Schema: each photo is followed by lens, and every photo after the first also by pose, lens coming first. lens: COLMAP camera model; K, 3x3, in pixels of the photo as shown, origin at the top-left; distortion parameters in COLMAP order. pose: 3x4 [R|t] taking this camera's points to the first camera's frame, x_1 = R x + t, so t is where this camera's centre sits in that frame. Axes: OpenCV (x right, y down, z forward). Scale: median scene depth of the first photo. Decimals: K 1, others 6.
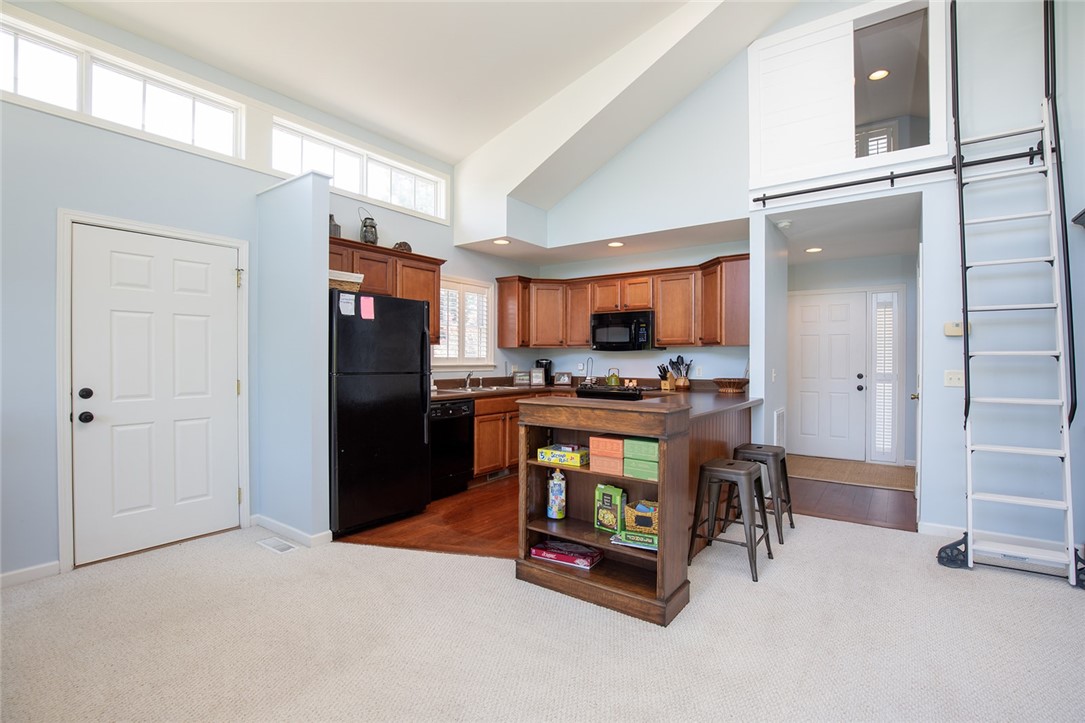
lens RADIAL K [[509.0, 0, 542.5], [0, 509.0, 361.5], [0, 0, 1]] dist [0.000166, -0.000002]
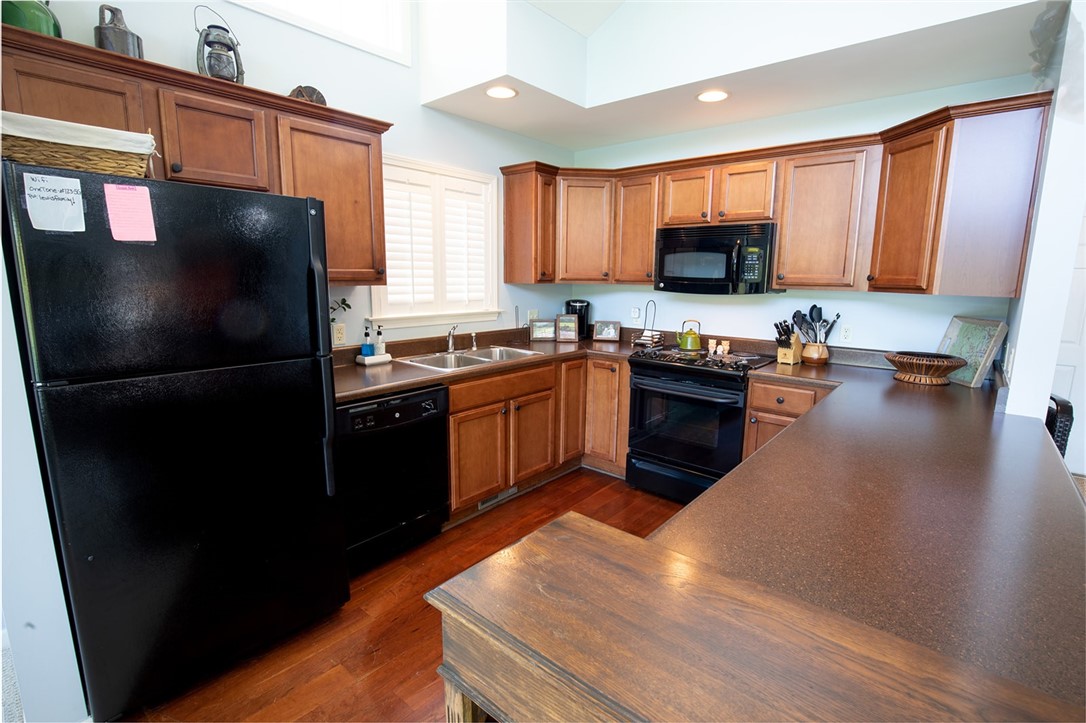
lens RADIAL K [[499.1, 0, 550.5], [0, 499.1, 359.3], [0, 0, 1]] dist [-0.023884, 0.000105]
pose [[0.997889, 0.019281, -0.062010, 0.009984], [-0.009019, 0.986800, 0.161692, -0.037137], [0.064309, -0.160792, 0.984891, 0.410702]]
